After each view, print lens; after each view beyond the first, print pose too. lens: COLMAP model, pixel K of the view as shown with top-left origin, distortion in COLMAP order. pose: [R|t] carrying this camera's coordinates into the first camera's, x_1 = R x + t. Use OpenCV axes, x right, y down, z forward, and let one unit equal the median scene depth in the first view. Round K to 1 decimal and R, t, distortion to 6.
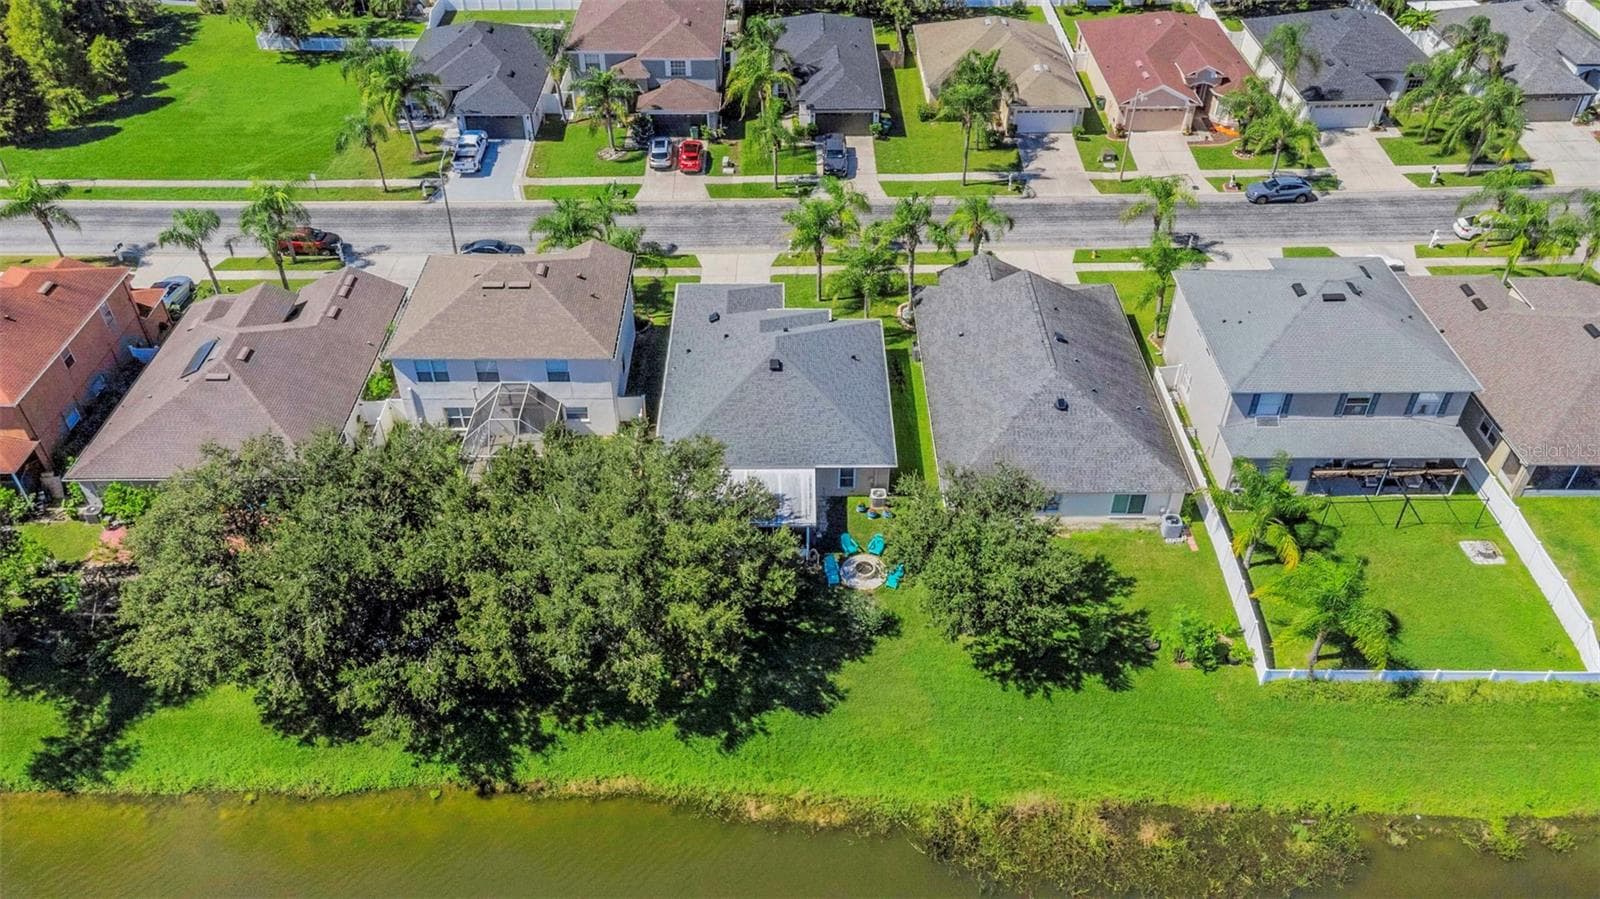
lens RADIAL K [[1224.8, 0, 800.0], [0, 1224.8, 449.5], [0, 0, 1]] dist [-0.000628, 0.130011]
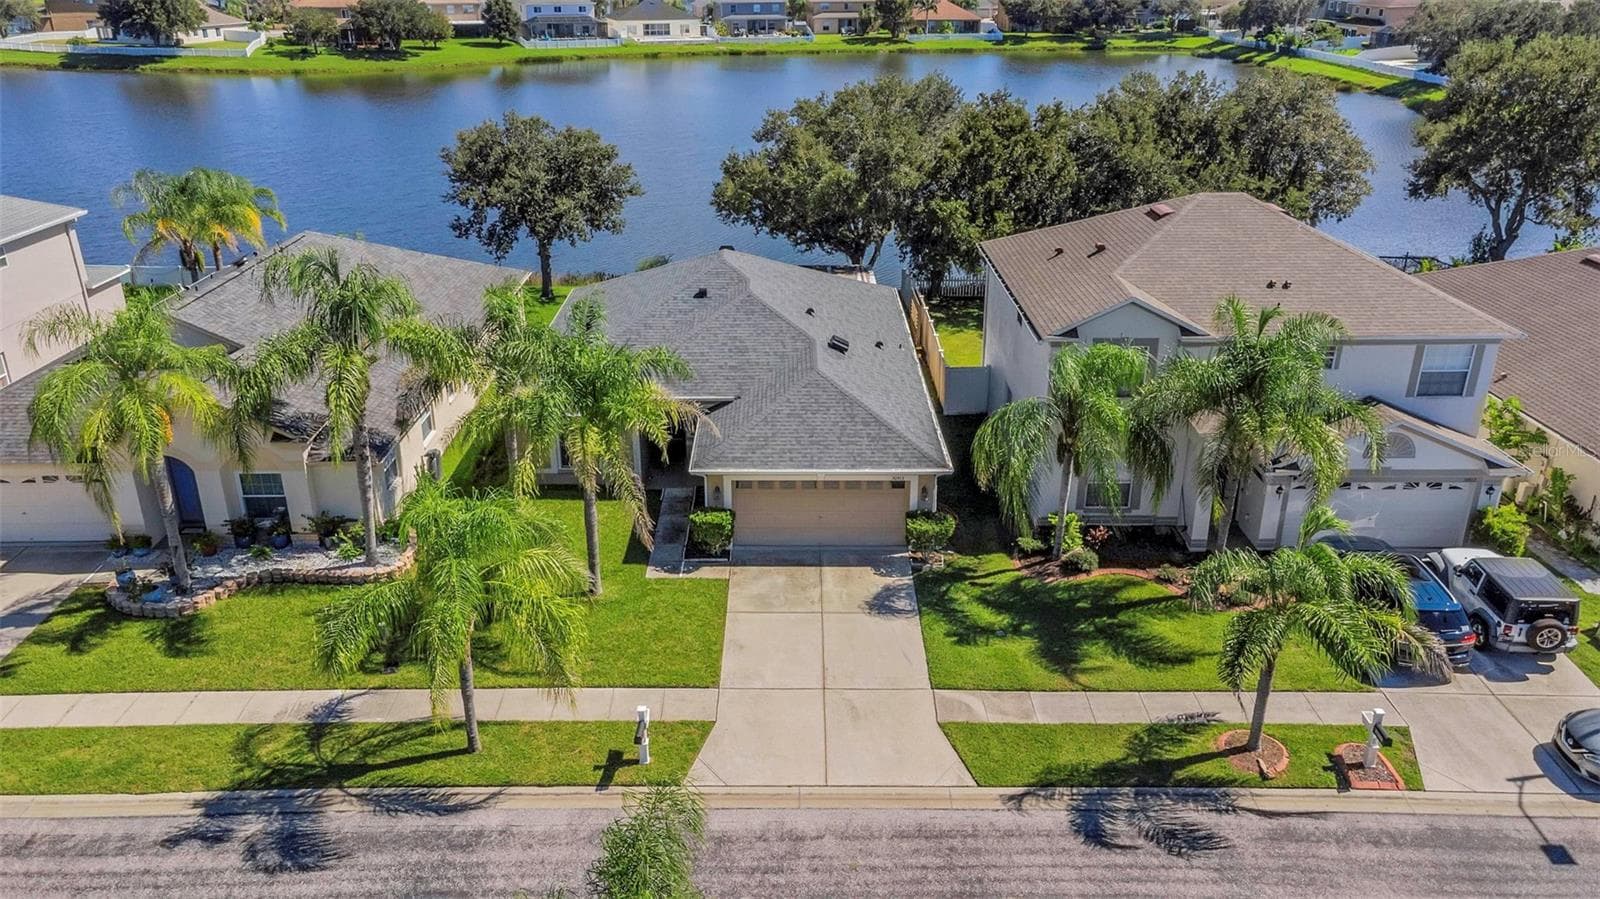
lens RADIAL K [[1224.8, 0, 800.0], [0, 1224.8, 449.5], [0, 0, 1]] dist [-0.000628, 0.130011]
pose [[-0.999186, -0.037643, -0.014473, -0.033148], [-0.031142, 0.492151, 0.869953, -0.419191], [-0.025625, 0.869696, -0.492923, 1.023170]]
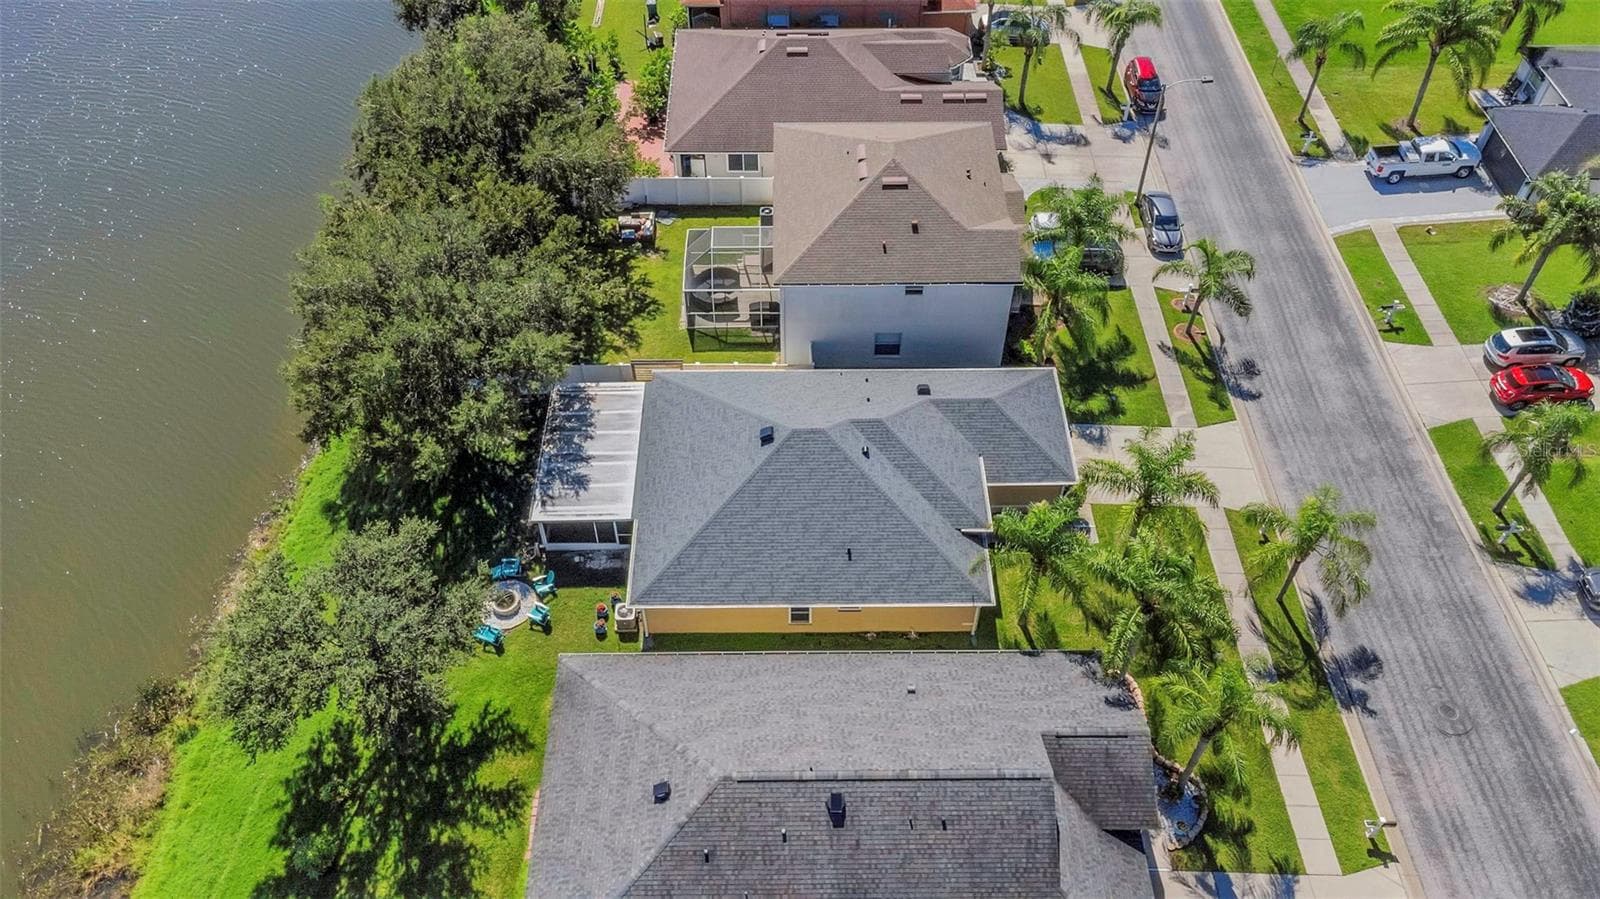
lens RADIAL K [[1224.8, 0, 800.0], [0, 1224.8, 449.5], [0, 0, 1]] dist [-0.000628, 0.130011]
pose [[-0.001877, 0.747208, -0.664588, 0.349035], [-0.626616, 0.517054, 0.583102, -0.371807], [0.779326, 0.417536, 0.467242, 0.493827]]
